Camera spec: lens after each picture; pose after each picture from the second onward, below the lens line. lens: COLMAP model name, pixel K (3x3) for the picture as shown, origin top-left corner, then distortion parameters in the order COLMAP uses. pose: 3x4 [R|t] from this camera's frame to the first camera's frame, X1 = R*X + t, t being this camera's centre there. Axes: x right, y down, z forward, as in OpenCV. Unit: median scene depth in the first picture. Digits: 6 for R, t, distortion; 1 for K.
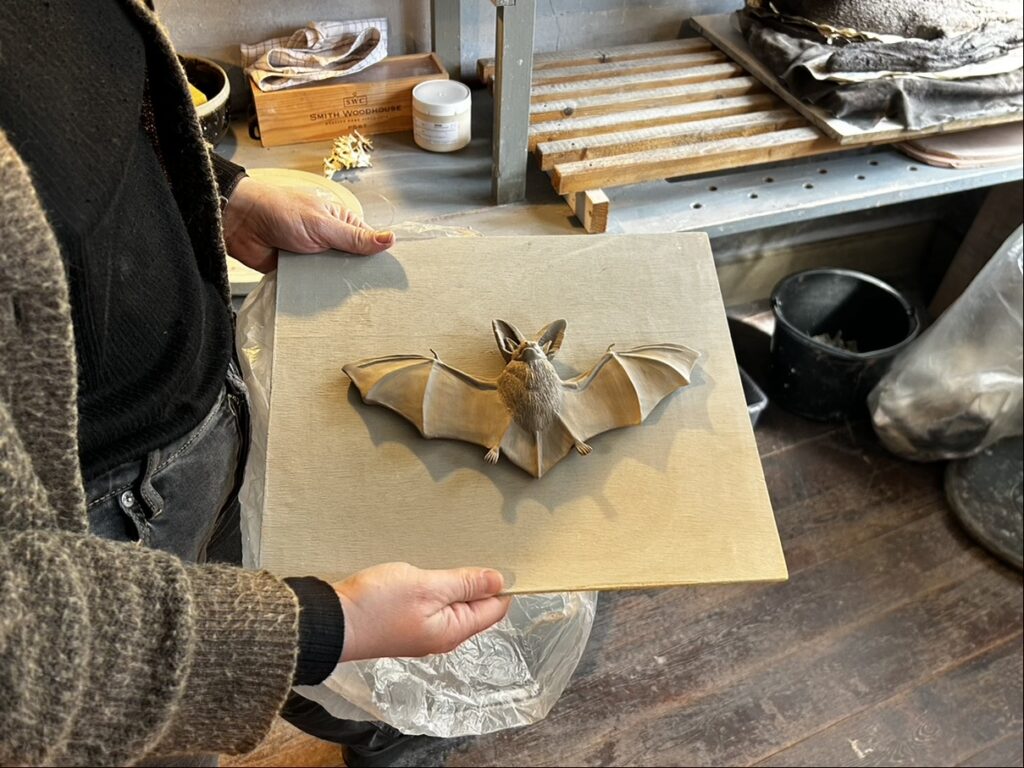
lens RADIAL K [[926.9, 0, 509.6], [0, 926.9, 384.3], [0, 0, 1]] dist [0.013578, -0.000971]
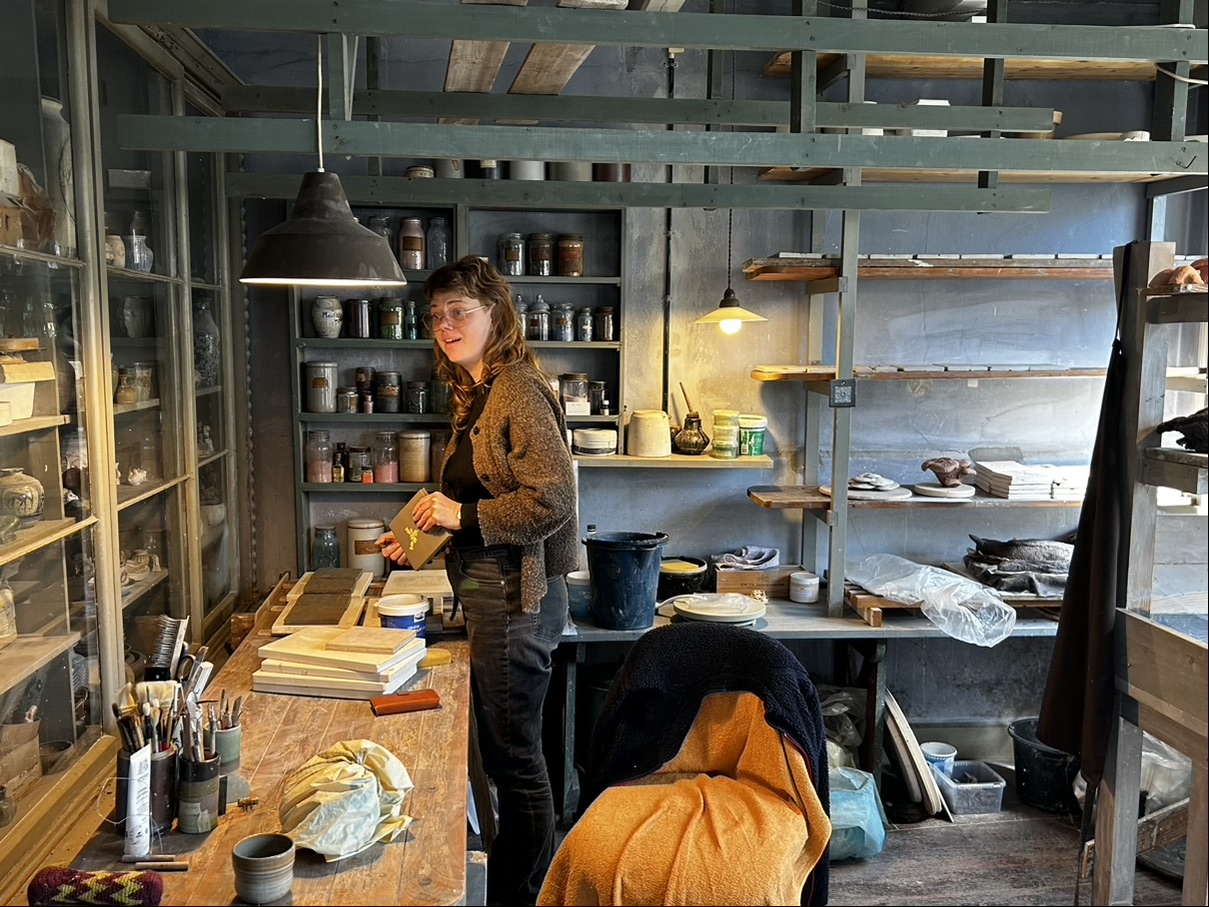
lens RADIAL K [[1094.3, 0, 603.3], [0, 1094.3, 455.4], [0, 0, 1]] dist [0.013578, -0.000971]
pose [[0.965870, 0.006527, -0.258945, 0.124085], [-0.156155, 0.812274, -0.561984, 0.912746], [0.206666, 0.583239, 0.785570, -1.176683]]
